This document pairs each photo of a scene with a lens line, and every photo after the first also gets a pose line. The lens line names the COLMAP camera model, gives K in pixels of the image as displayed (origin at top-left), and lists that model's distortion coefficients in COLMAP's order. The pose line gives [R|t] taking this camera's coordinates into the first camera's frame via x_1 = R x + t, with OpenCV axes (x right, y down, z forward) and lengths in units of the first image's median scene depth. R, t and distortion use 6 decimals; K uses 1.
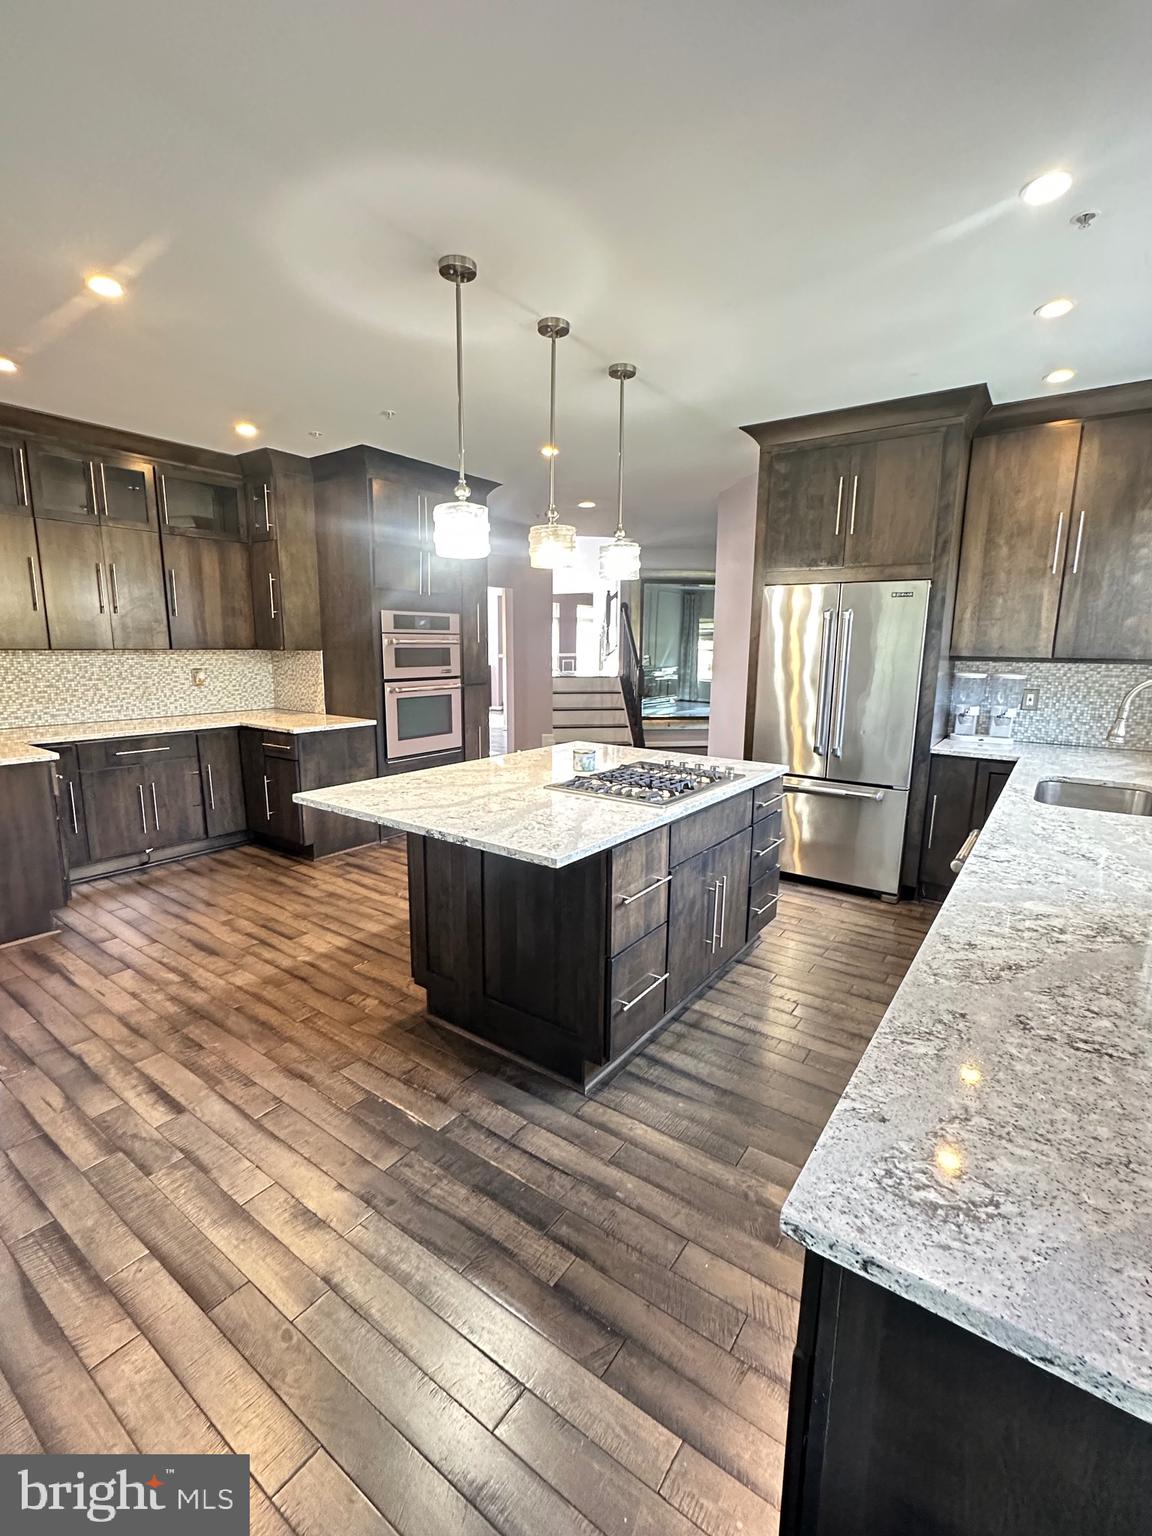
lens RADIAL K [[688.3, 0, 574.1], [0, 688.3, 769.6], [0, 0, 1]] dist [-0.005983, -0.000394]
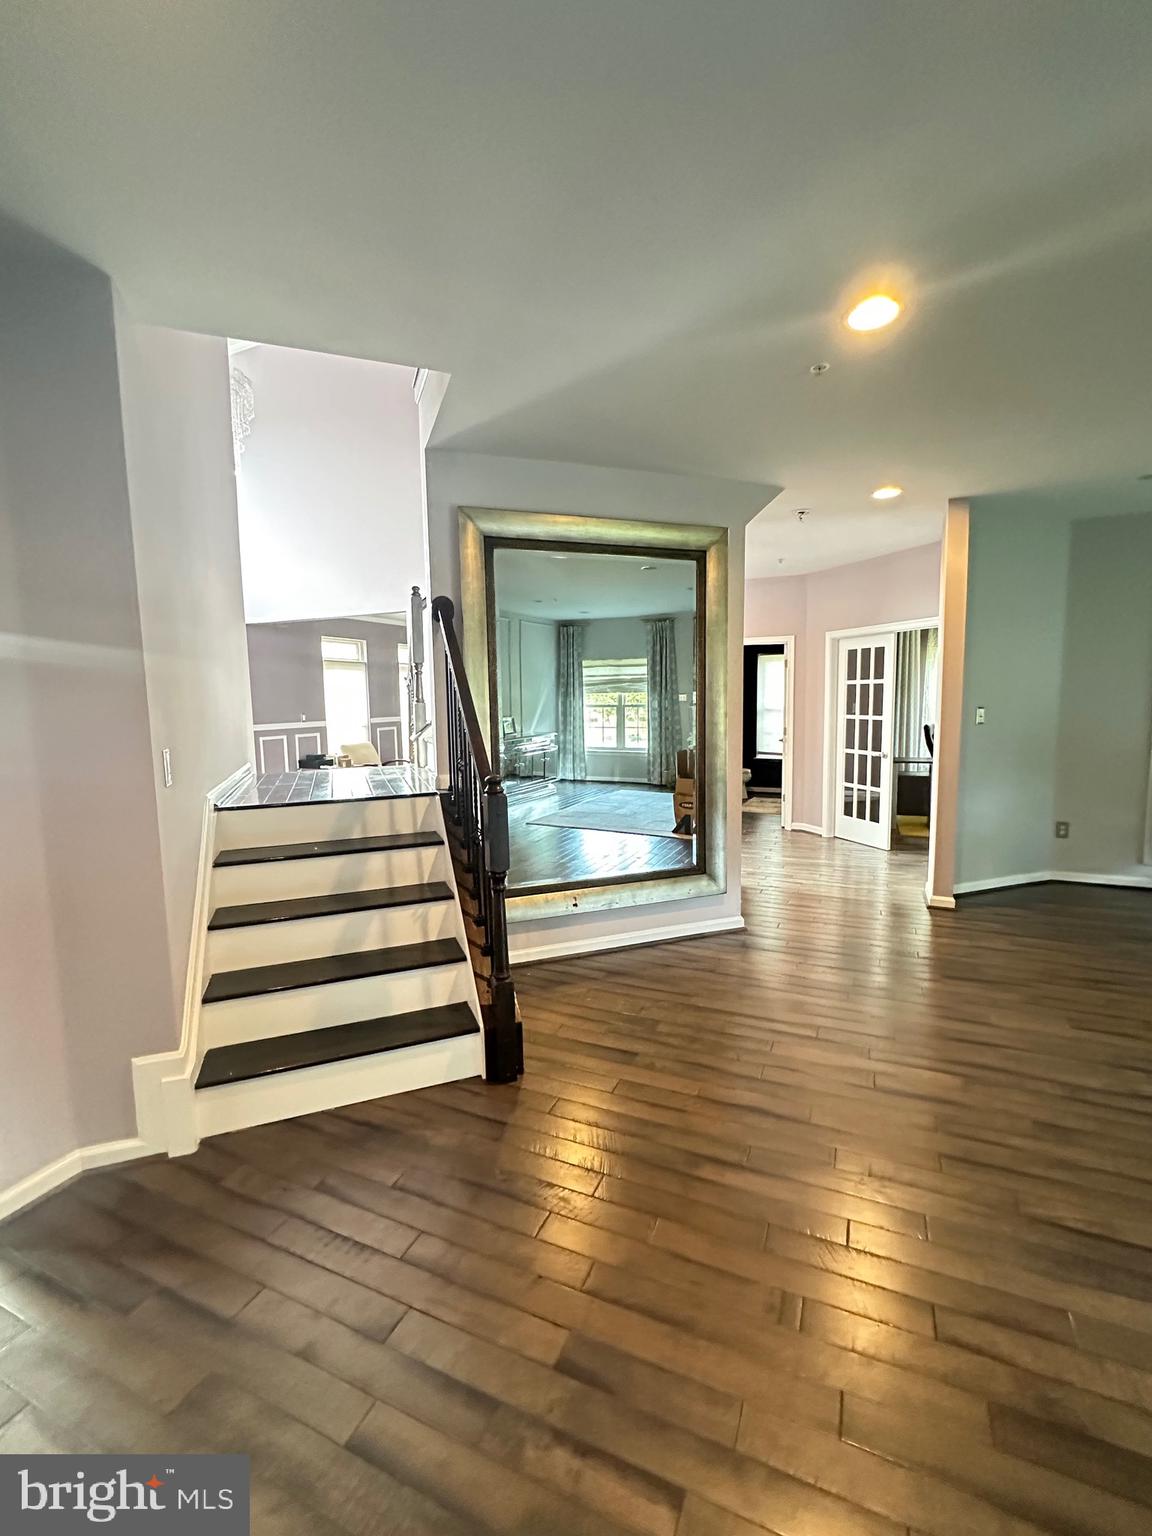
lens RADIAL K [[688.3, 0, 575.9], [0, 688.3, 767.9], [0, 0, 1]] dist [-0.005983, -0.000394]
pose [[0.979309, -0.041244, 0.198124, 0.039769], [0.056337, 0.995873, -0.071154, -0.072179], [-0.194372, 0.080844, 0.977591, 0.377341]]
